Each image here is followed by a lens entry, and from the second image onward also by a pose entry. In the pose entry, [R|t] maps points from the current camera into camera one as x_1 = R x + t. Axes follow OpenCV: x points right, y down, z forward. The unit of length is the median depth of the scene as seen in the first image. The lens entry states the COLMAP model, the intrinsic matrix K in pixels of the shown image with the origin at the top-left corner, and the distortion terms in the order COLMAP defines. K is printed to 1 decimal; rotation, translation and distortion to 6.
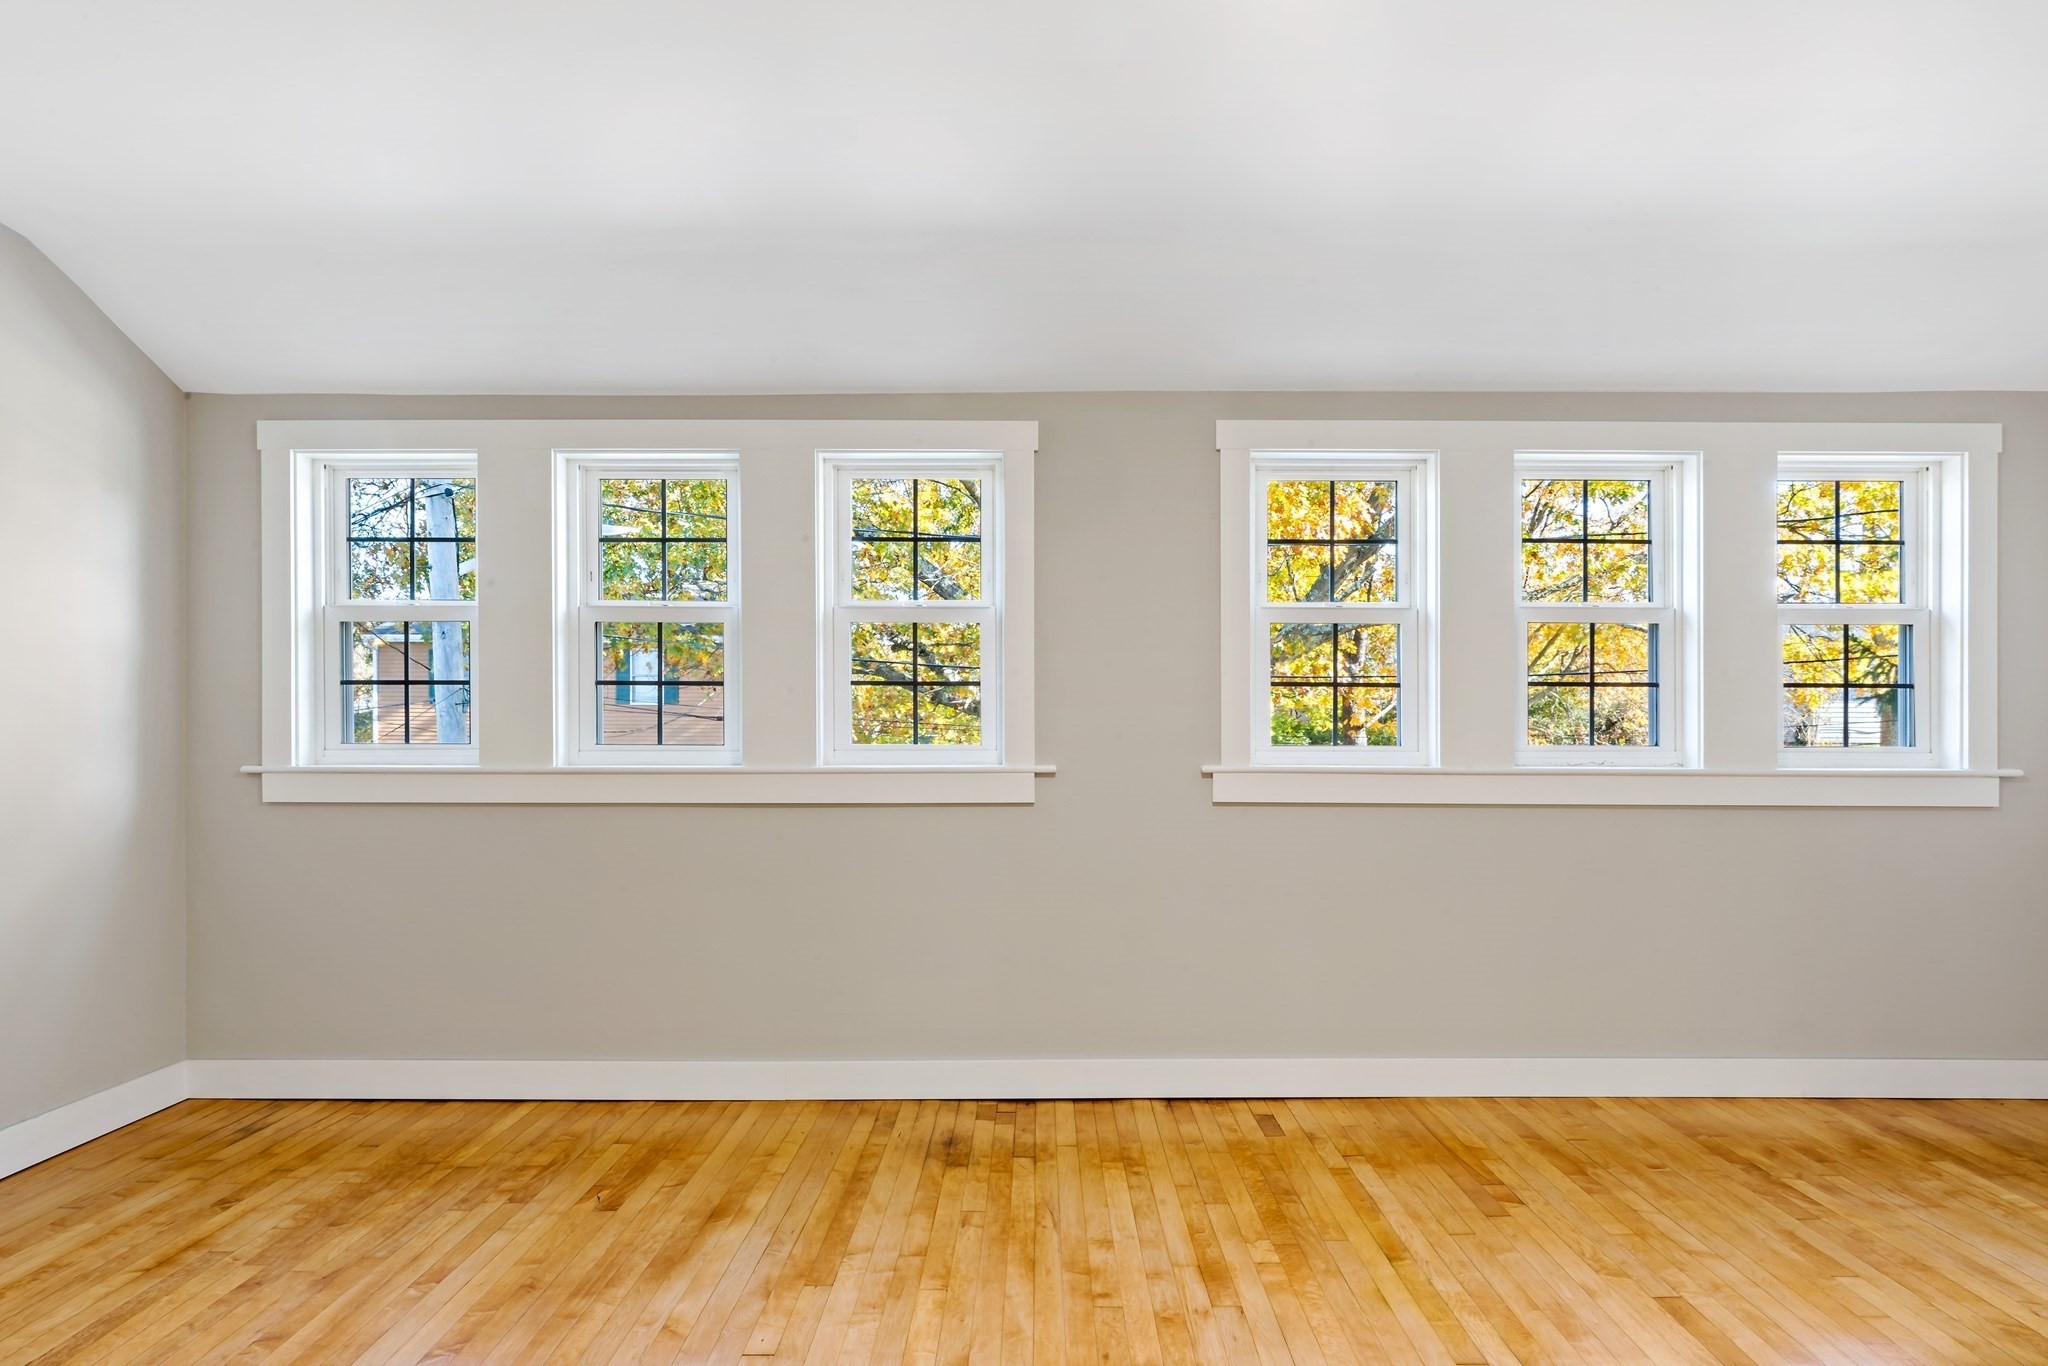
lens RADIAL K [[1093.8, 0, 1028.7], [0, 1093.8, 700.2], [0, 0, 1]] dist [0.000996, 0.000278]
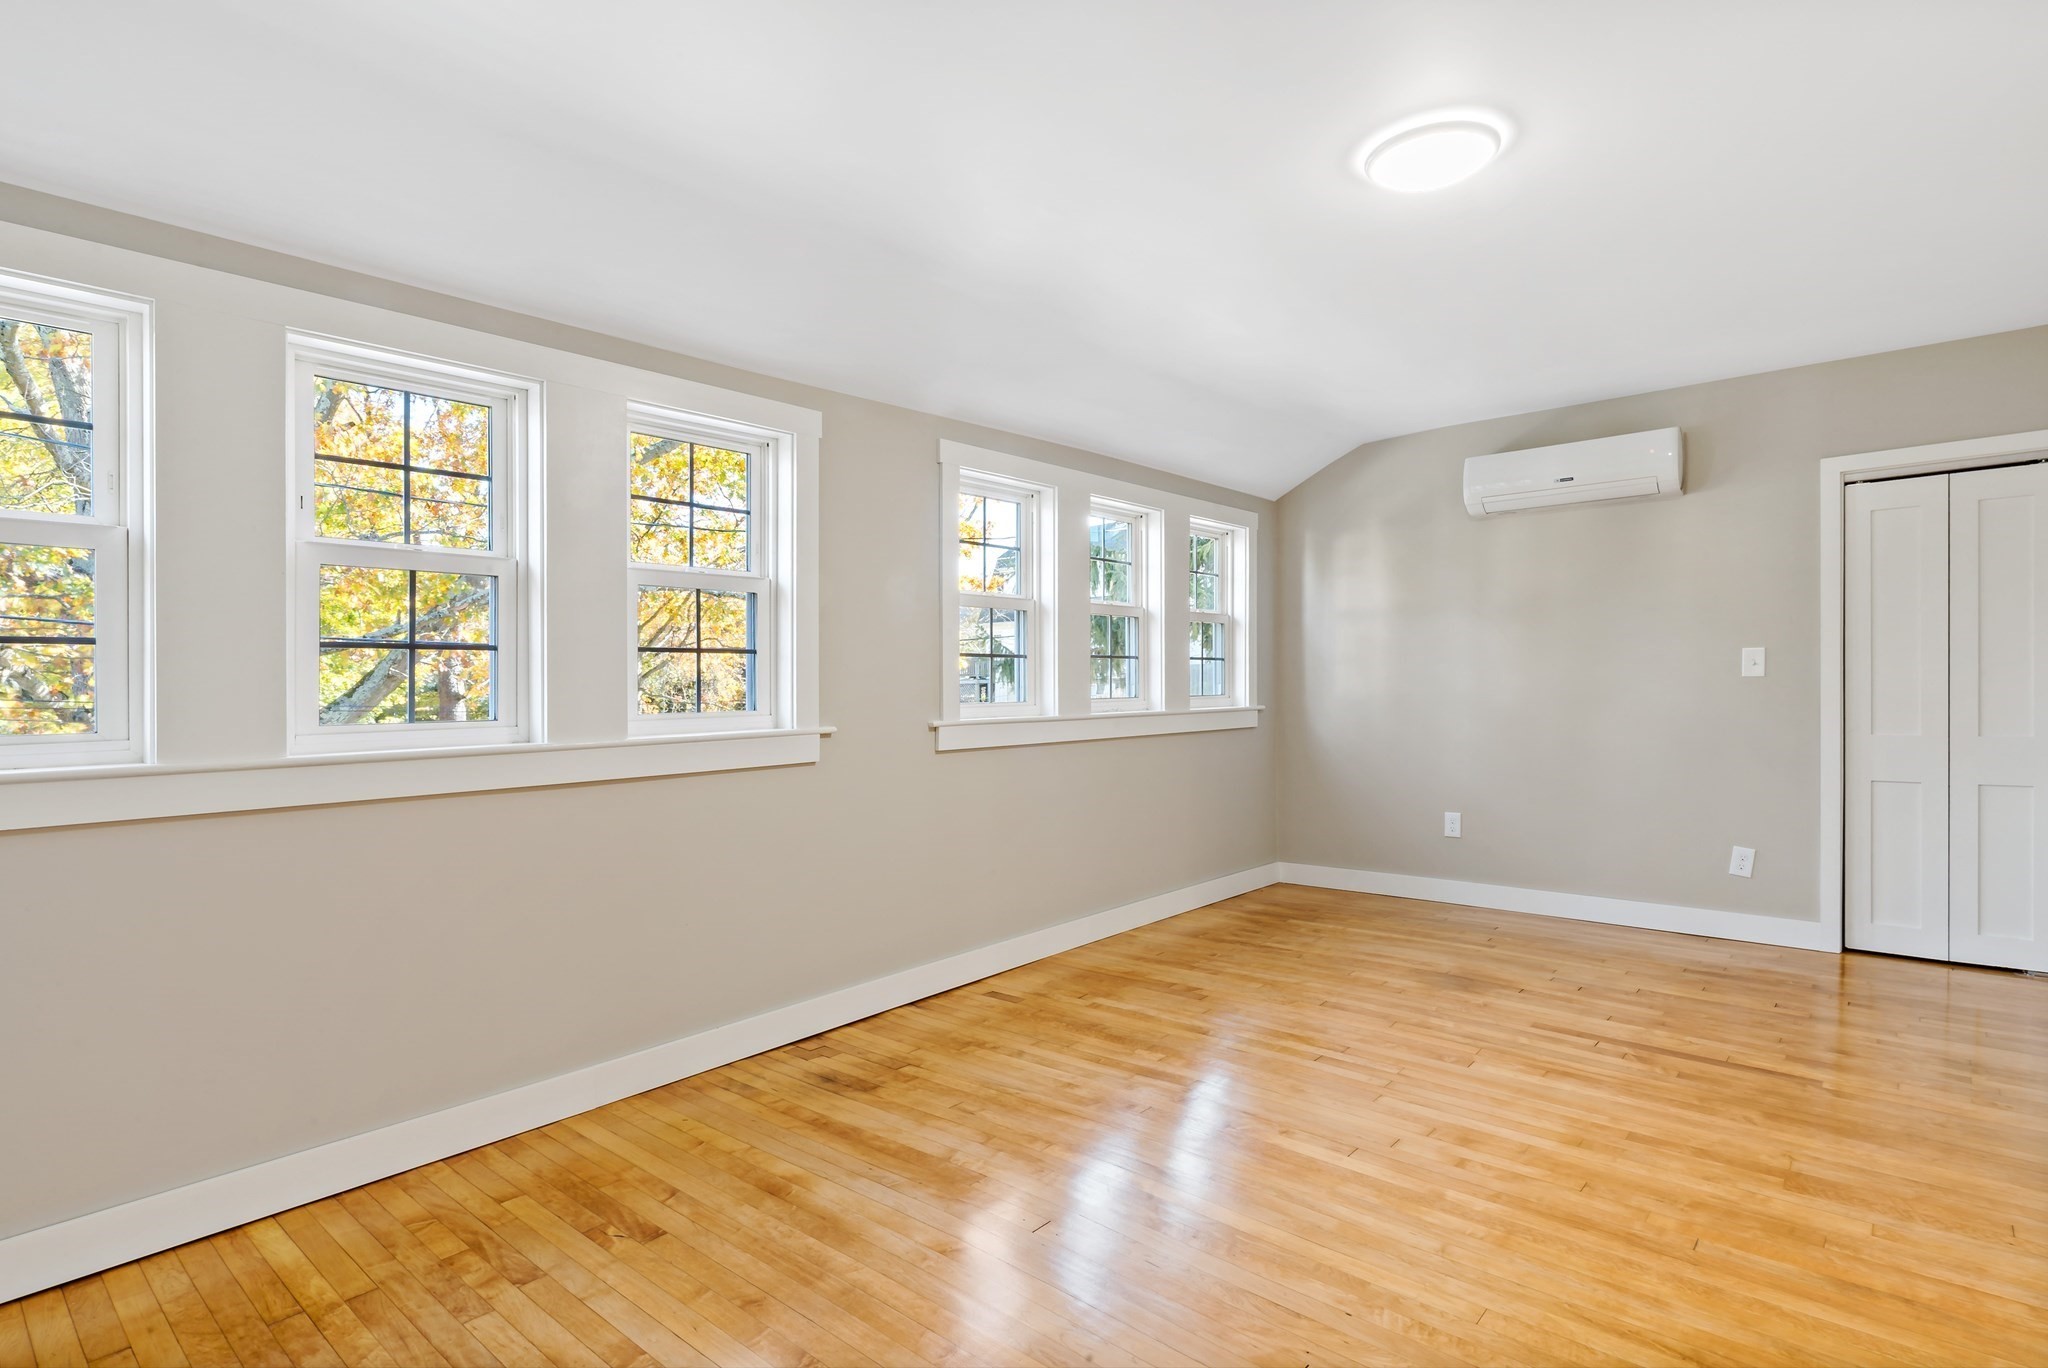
lens RADIAL K [[1045.8, 0, 1026.1], [0, 1045.8, 672.7], [0, 0, 1]] dist [0.000717, 0.001656]
pose [[0.650971, -0.004317, 0.759090, -0.766114], [-0.002290, 0.999968, 0.007650, -0.003881], [-0.759099, -0.006718, 0.650941, 0.196091]]
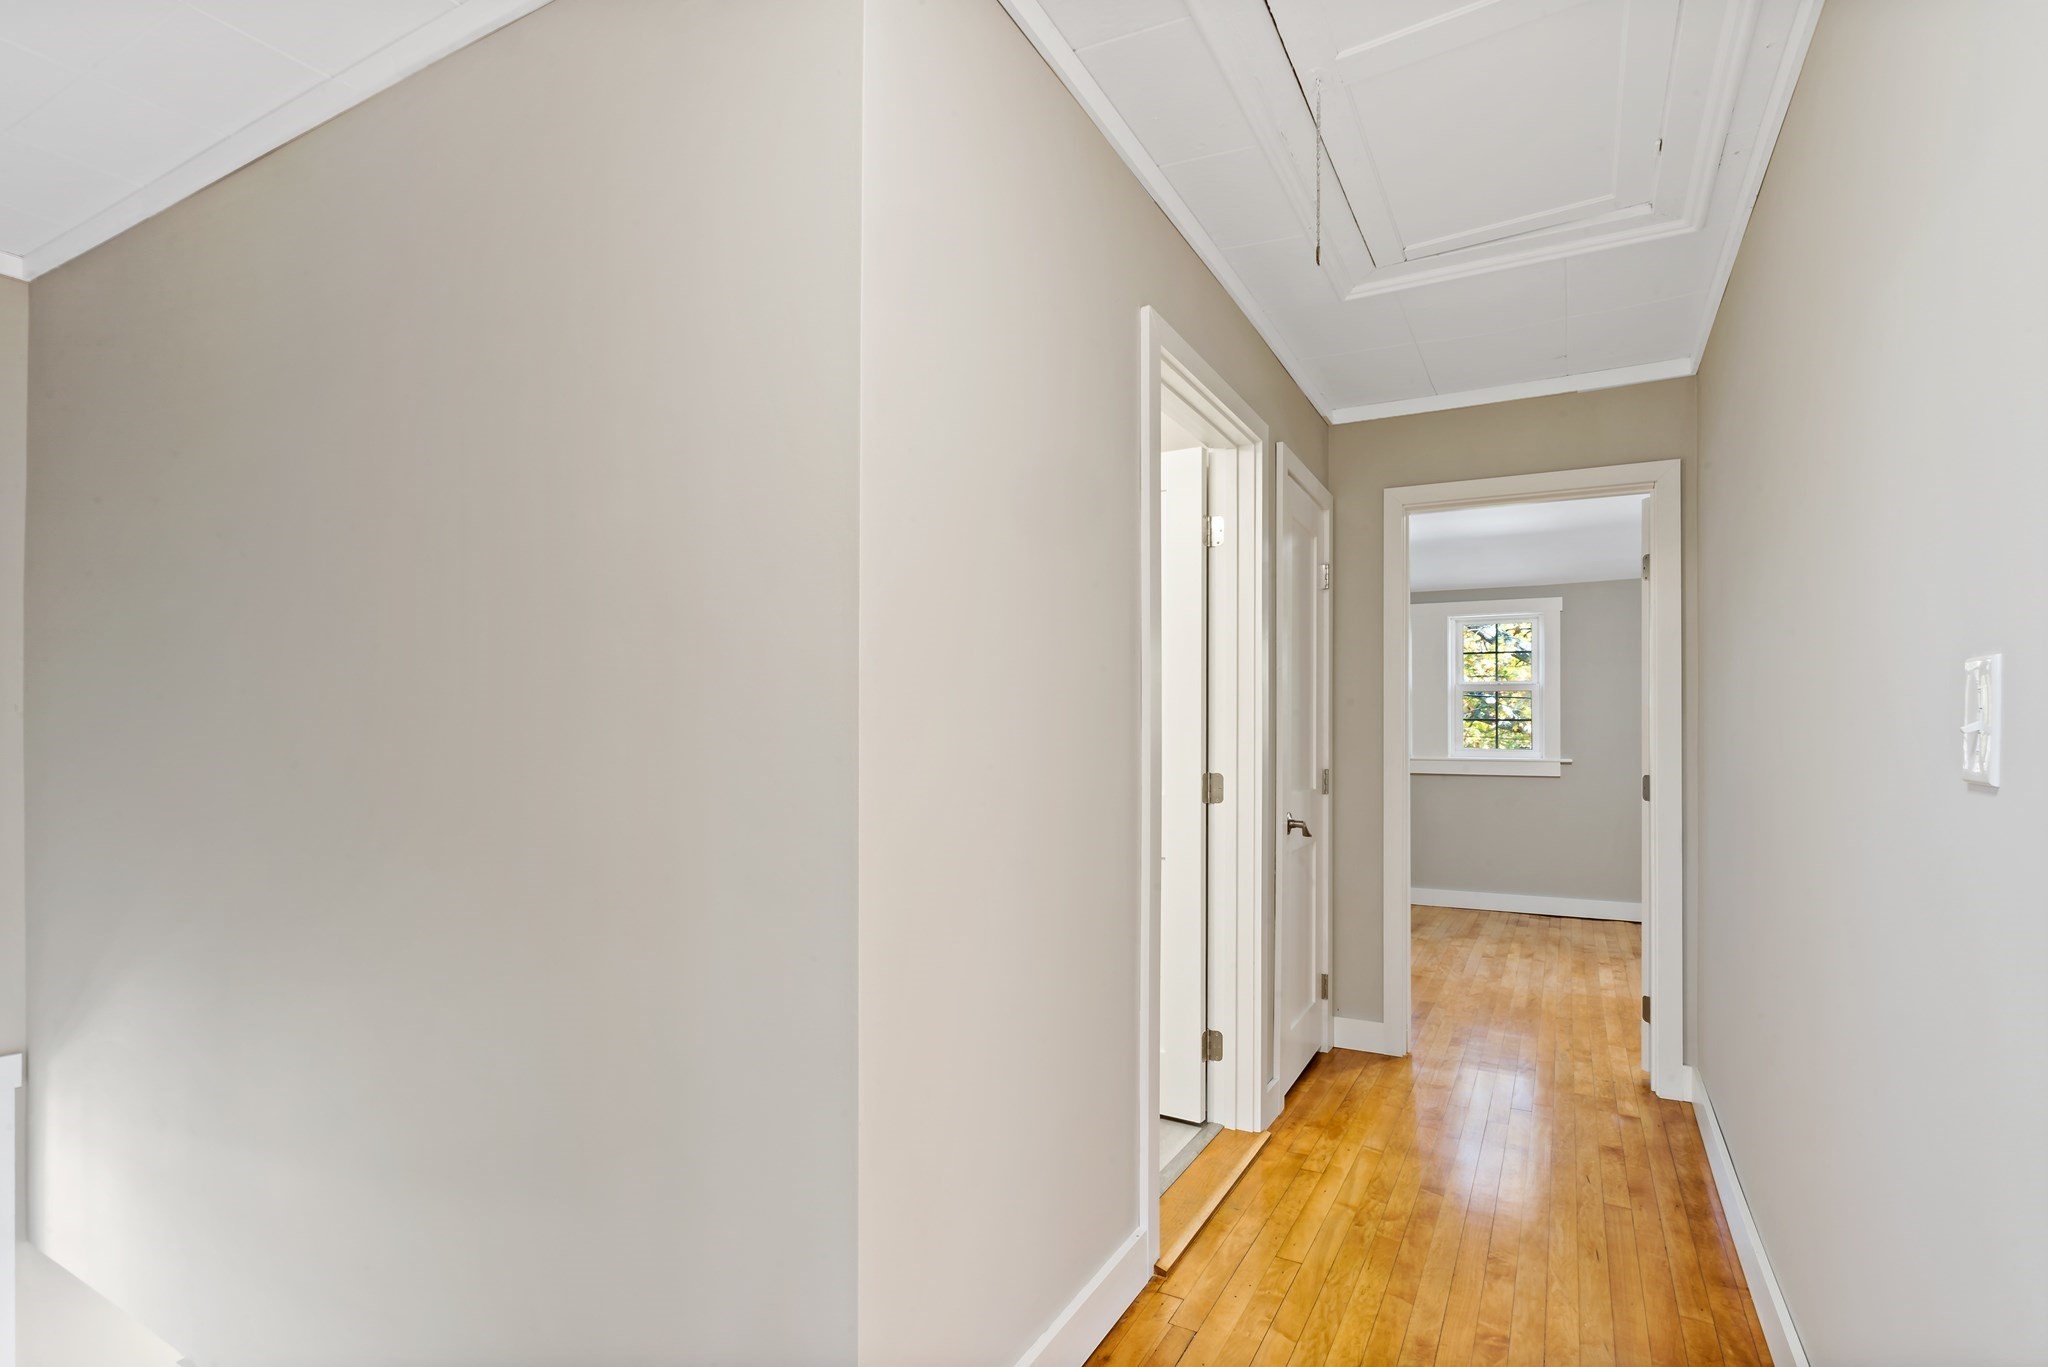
lens RADIAL K [[997.5, 0, 1025.5], [0, 997.5, 714.5], [0, 0, 1]] dist [0.000116, 0.001245]
pose [[0.877733, -0.001439, -0.479148, 0.025491], [0.001650, 0.999999, 0.000021, -0.032446], [0.479148, -0.000809, 0.877734, -1.379779]]
